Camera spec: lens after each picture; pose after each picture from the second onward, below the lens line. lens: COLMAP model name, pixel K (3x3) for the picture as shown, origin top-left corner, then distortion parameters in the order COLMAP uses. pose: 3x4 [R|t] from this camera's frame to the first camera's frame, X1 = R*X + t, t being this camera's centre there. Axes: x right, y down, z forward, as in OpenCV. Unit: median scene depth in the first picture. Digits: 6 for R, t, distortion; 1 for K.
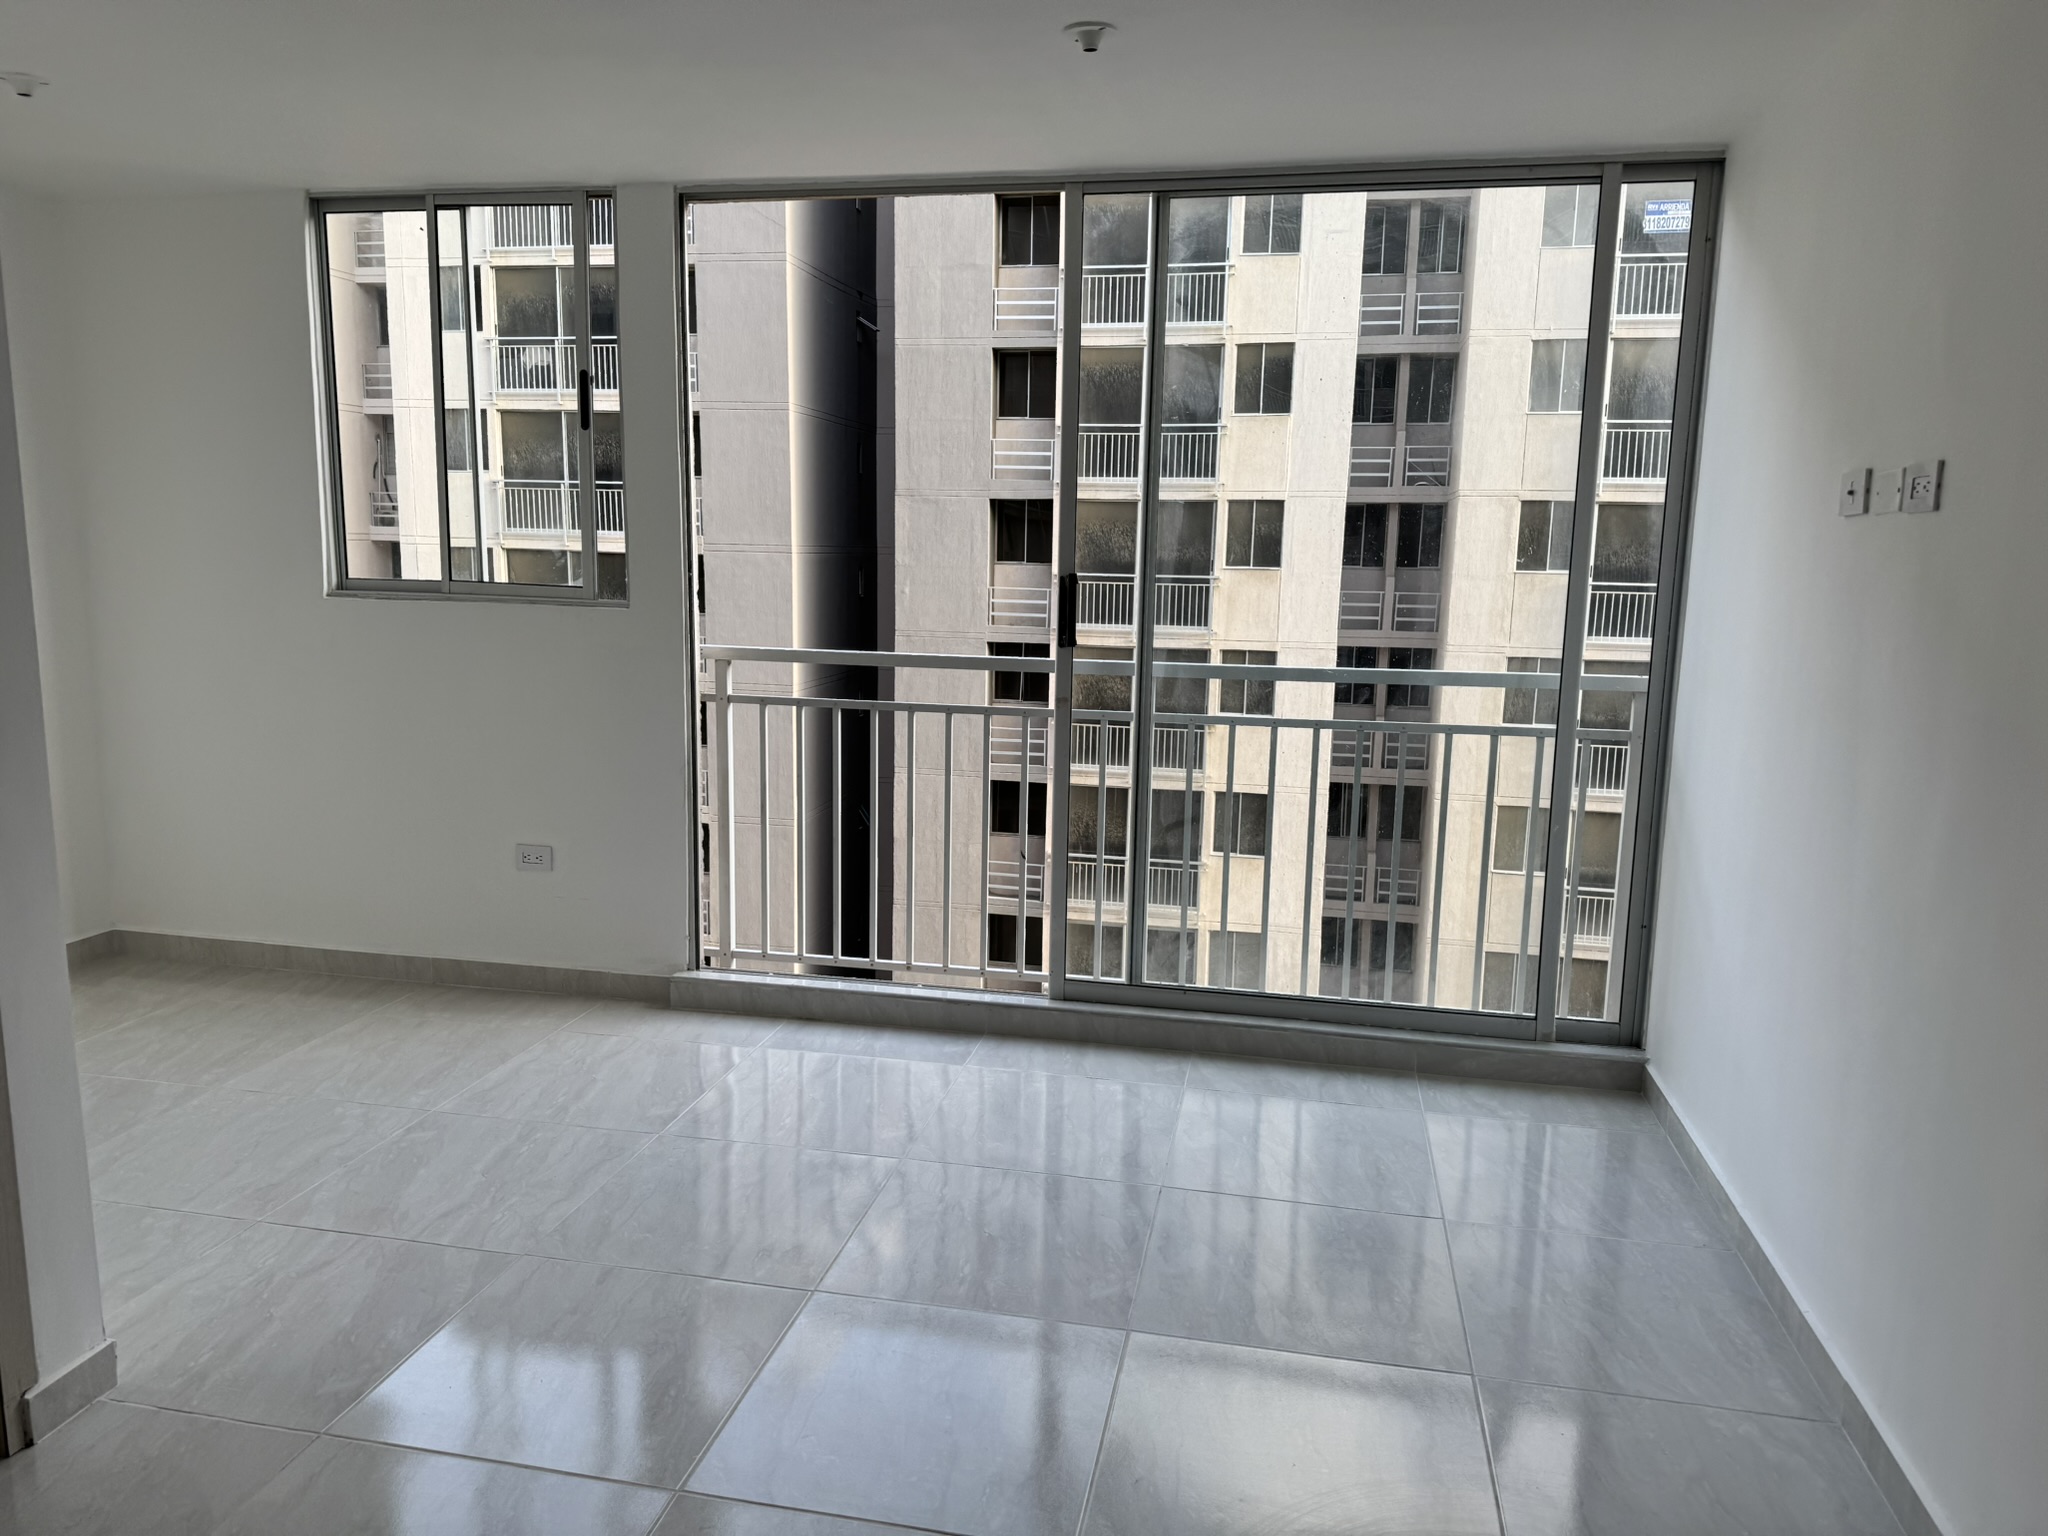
lens RADIAL K [[1447.2, 0, 1013.8], [0, 1447.2, 771.5], [0, 0, 1]] dist [0.108585, -0.123318]
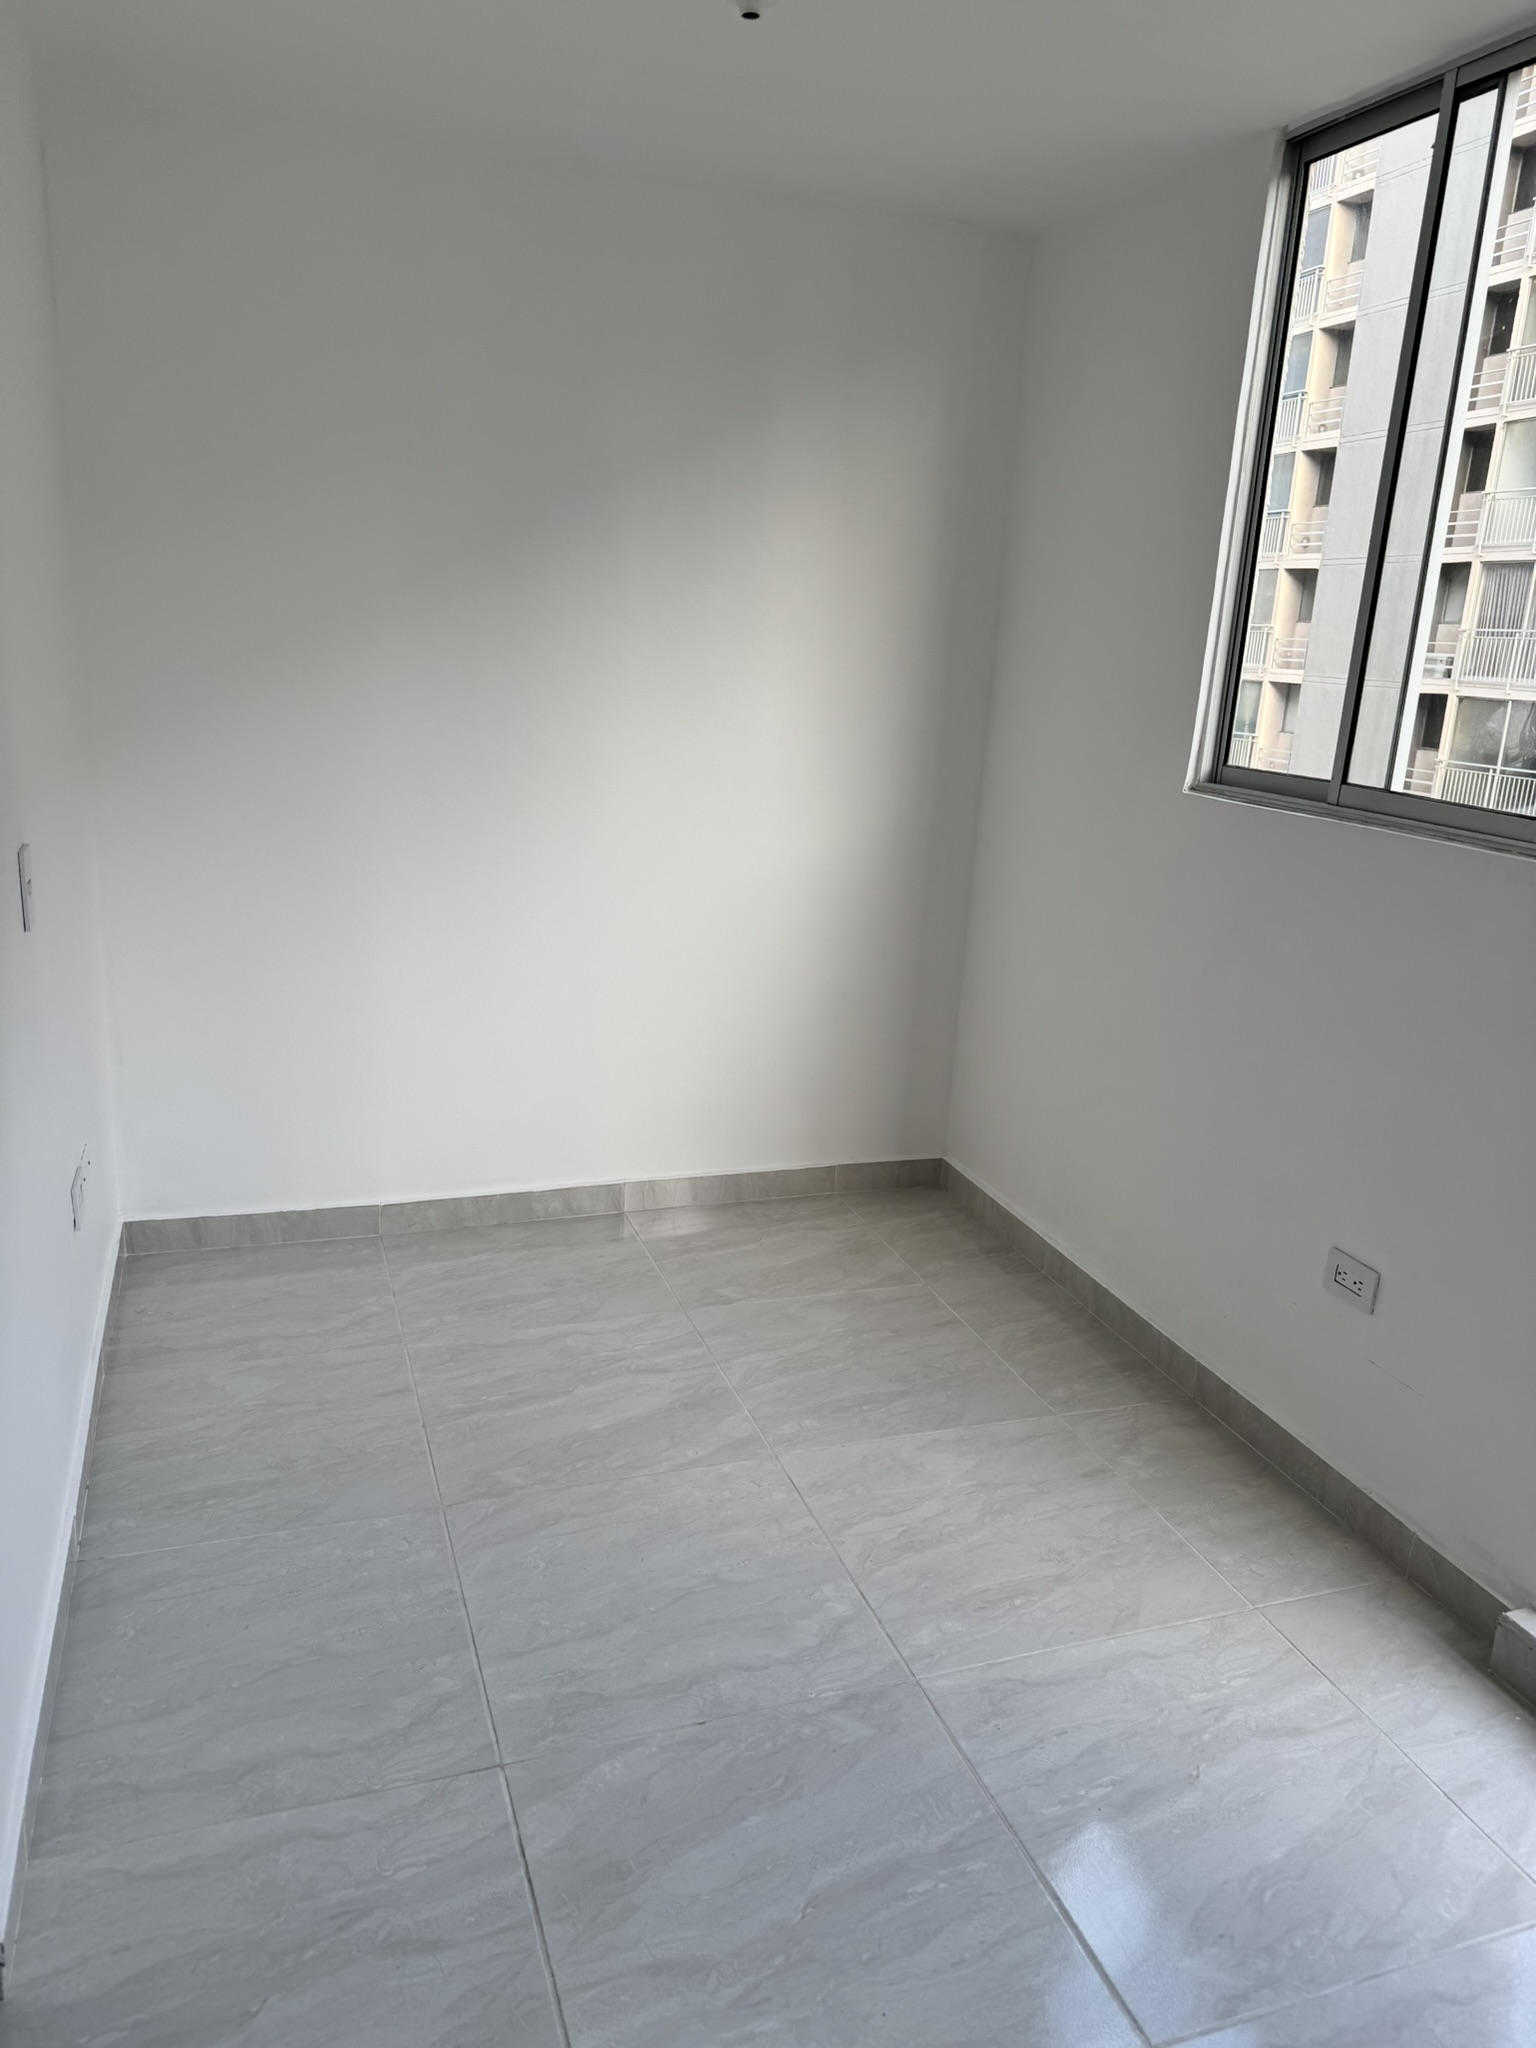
lens RADIAL K [[1447.2, 0, 758.1], [0, 1447.2, 1022.1], [0, 0, 1]] dist [0.108585, -0.123318]
pose [[0.522221, 0.232847, -0.820407, -0.002112], [-0.182337, 0.970244, 0.159309, -0.091606], [0.833090, 0.066395, 0.549139, 0.506892]]
